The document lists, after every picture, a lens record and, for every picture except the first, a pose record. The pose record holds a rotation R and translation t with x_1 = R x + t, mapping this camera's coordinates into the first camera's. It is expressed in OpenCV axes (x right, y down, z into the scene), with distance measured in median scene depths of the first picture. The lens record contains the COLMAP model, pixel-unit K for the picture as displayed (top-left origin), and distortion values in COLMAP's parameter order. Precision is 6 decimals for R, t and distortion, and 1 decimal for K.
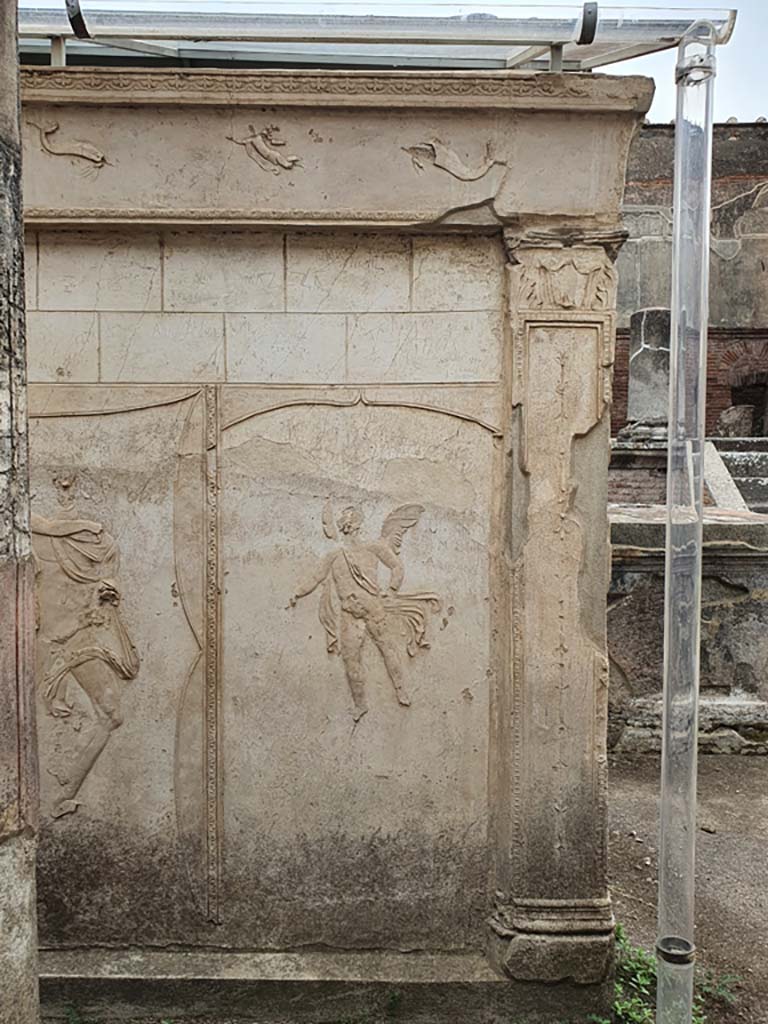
lens RADIAL K [[877.7, 0, 383.7], [0, 877.7, 504.7], [0, 0, 1]] dist [0.019210, -0.051049]
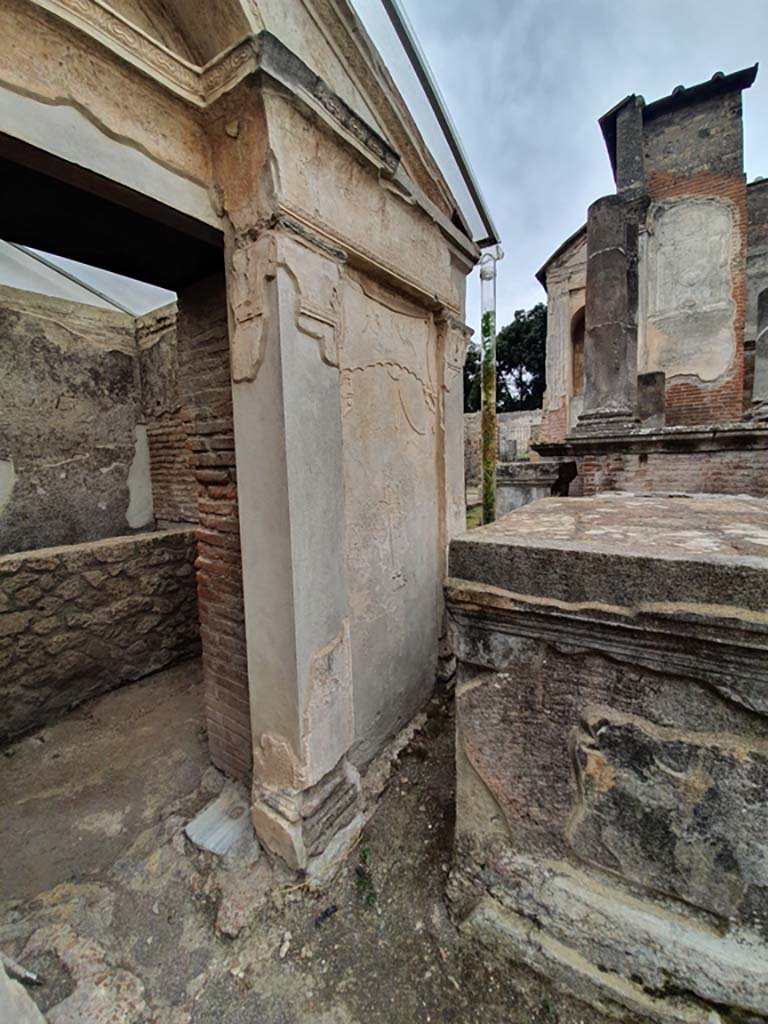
lens RADIAL K [[414.1, 0, 379.9], [0, 414.1, 504.4], [0, 0, 1]] dist [-0.013615, -0.003456]
pose [[0.843347, 0.032106, -0.536409, 0.347957], [0.001337, 0.998085, 0.061842, -0.015899], [0.537367, -0.052871, 0.841689, 0.750166]]
